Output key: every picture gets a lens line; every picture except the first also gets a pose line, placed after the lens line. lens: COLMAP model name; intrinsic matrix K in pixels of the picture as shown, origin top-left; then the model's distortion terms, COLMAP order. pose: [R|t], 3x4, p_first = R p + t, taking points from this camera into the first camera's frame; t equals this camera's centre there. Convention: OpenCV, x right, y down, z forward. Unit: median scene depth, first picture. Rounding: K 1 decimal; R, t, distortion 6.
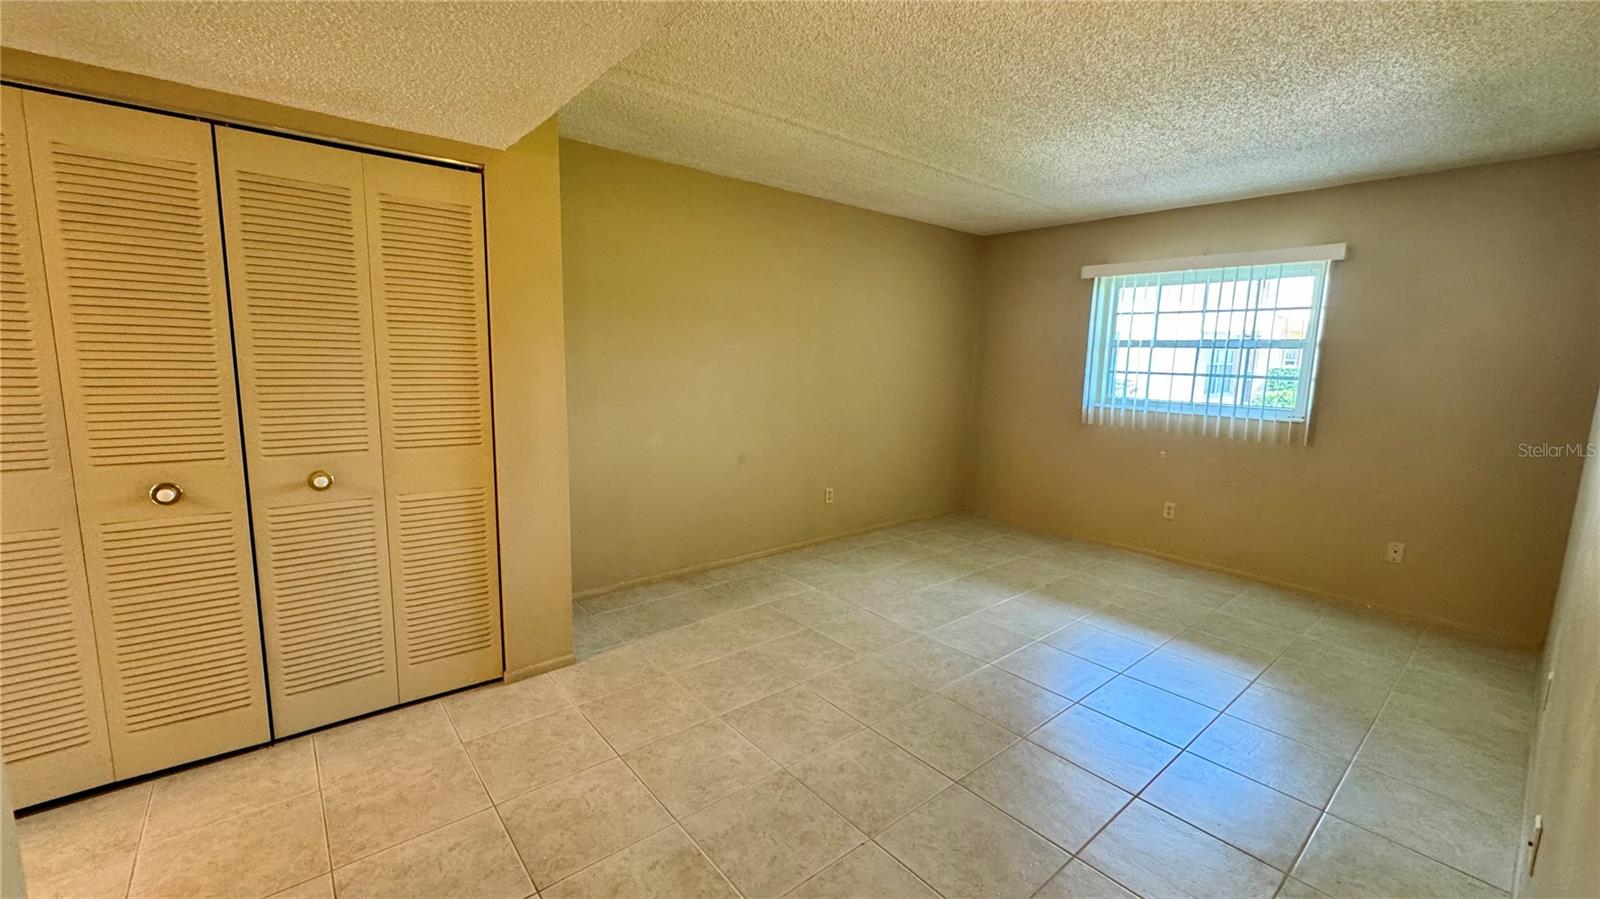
lens RADIAL K [[640.8, 0, 804.9], [0, 640.8, 447.8], [0, 0, 1]] dist [-0.002720, -0.000745]
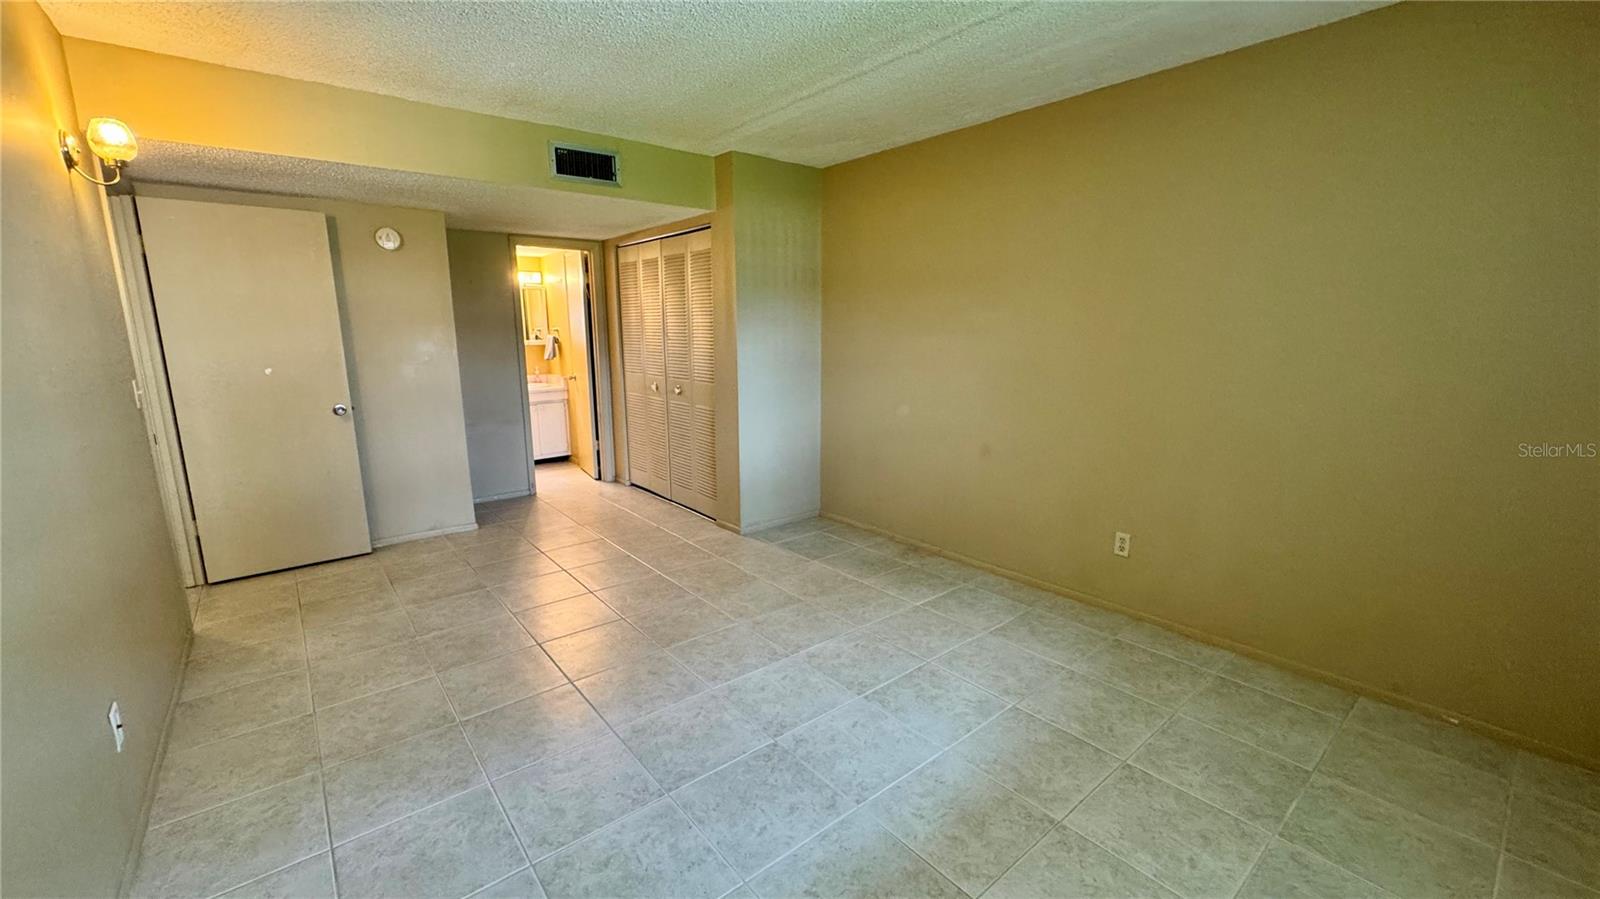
lens RADIAL K [[640.8, 0, 805.9], [0, 640.8, 450.6], [0, 0, 1]] dist [-0.002720, -0.000745]
pose [[-0.003904, 0.164799, -0.986319, 0.867511], [-0.145582, 0.975725, 0.163605, -0.101664], [0.989339, 0.144229, 0.020182, 0.857164]]
